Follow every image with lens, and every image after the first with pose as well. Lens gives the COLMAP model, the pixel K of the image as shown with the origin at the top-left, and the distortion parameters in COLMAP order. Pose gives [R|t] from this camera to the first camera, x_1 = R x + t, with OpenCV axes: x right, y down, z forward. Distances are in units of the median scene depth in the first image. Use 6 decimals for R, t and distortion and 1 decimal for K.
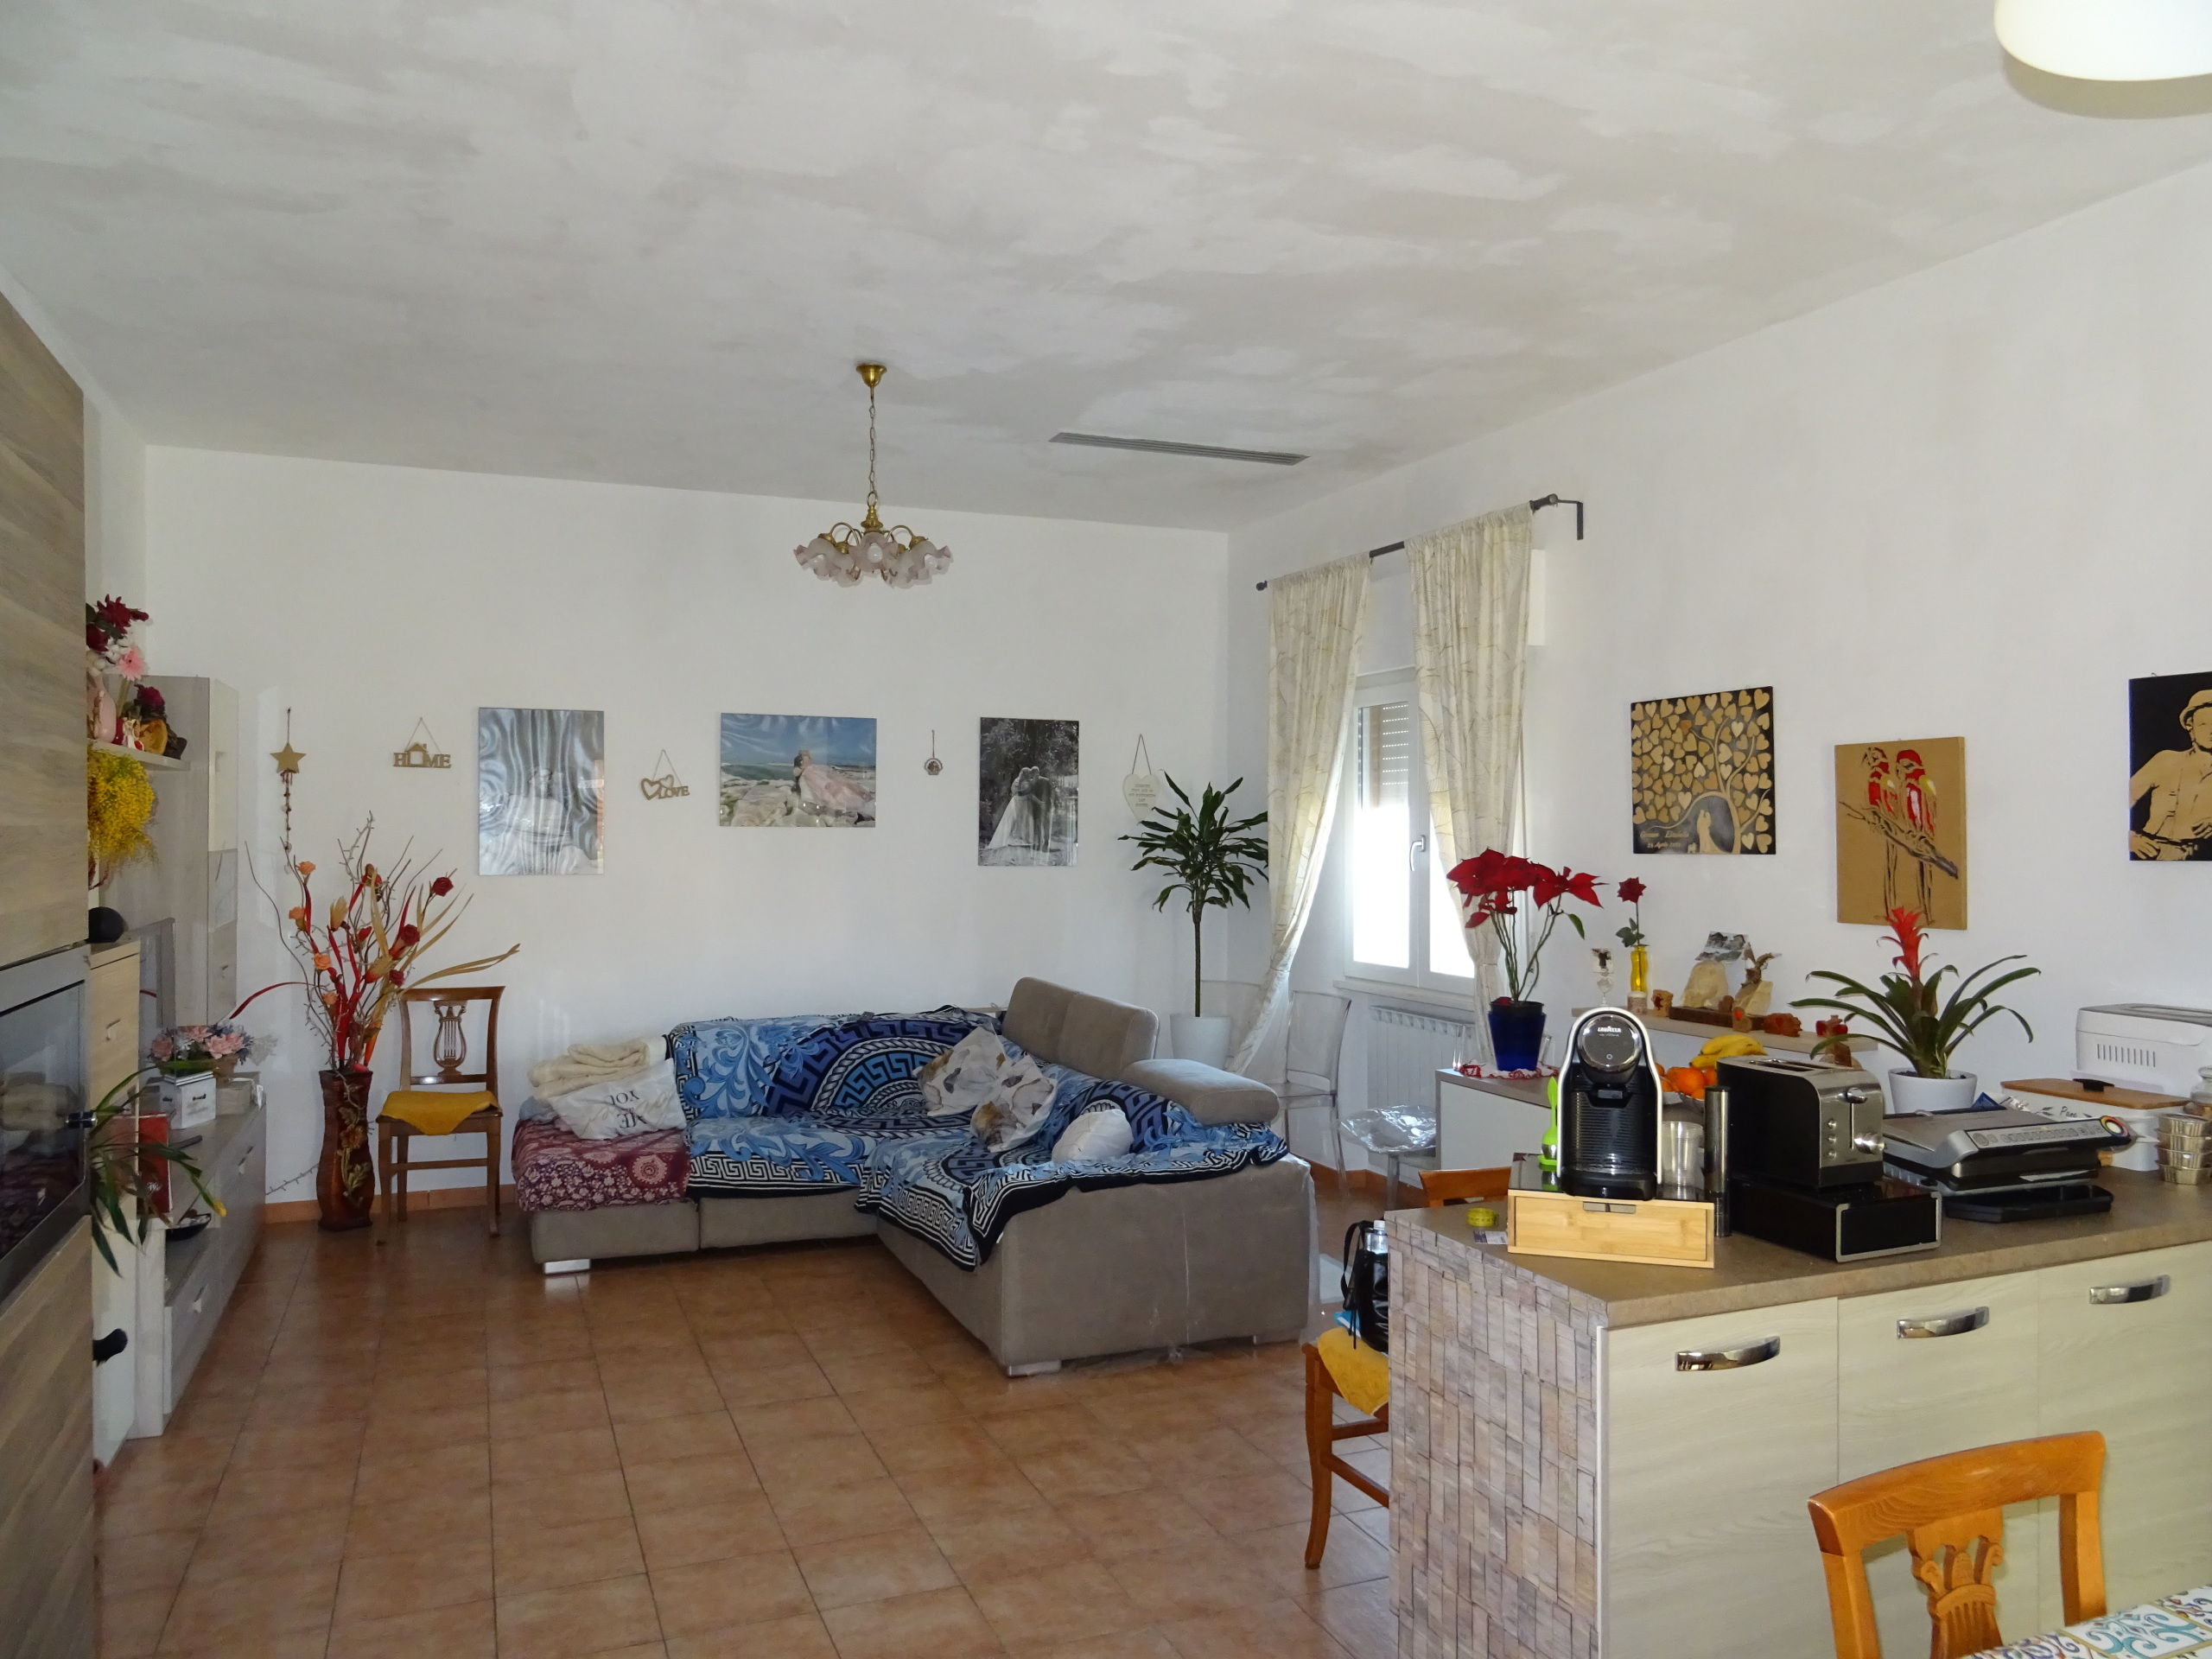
lens RADIAL K [[1584.1, 0, 1104.7], [0, 1584.1, 829.7], [0, 0, 1]] dist [-0.005012, 0.002617]
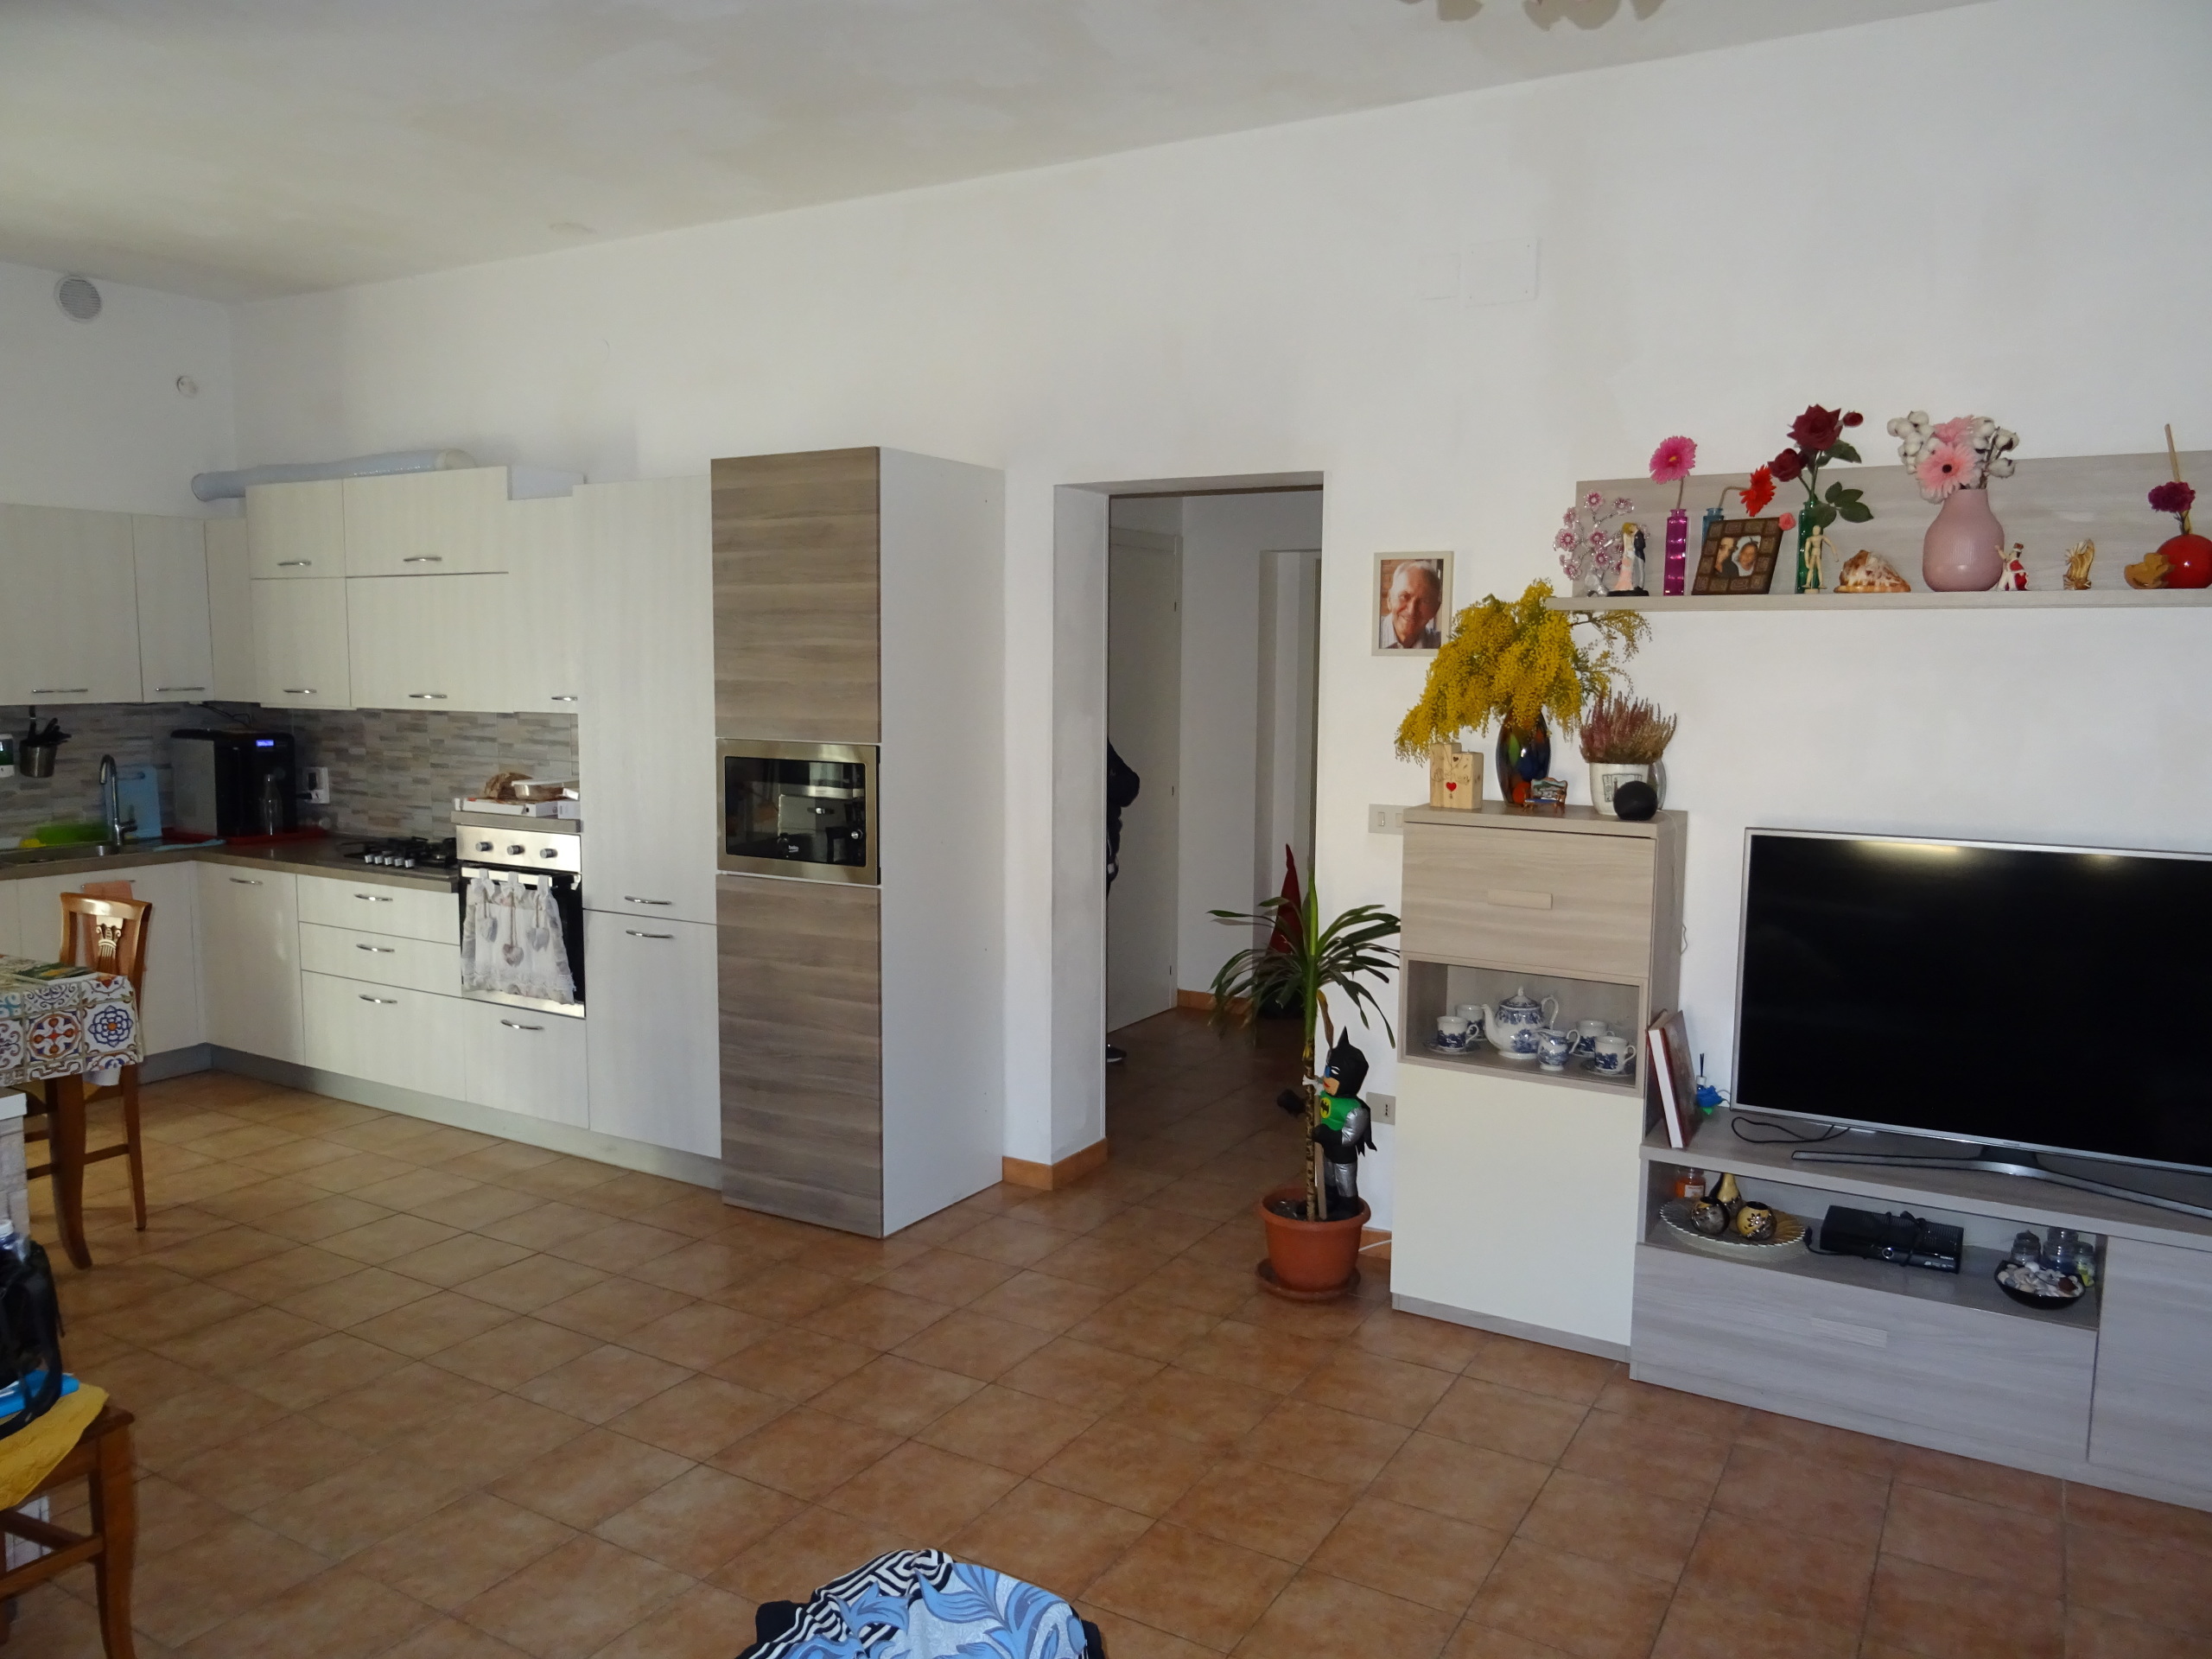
lens RADIAL K [[1584.1, 0, 1125.5], [0, 1584.1, 825.5], [0, 0, 1]] dist [-0.005012, 0.002617]
pose [[-0.791813, 0.058018, -0.608002, 0.192317], [-0.004601, 0.994883, 0.100928, -0.021219], [0.610746, 0.082713, -0.787495, 1.855337]]
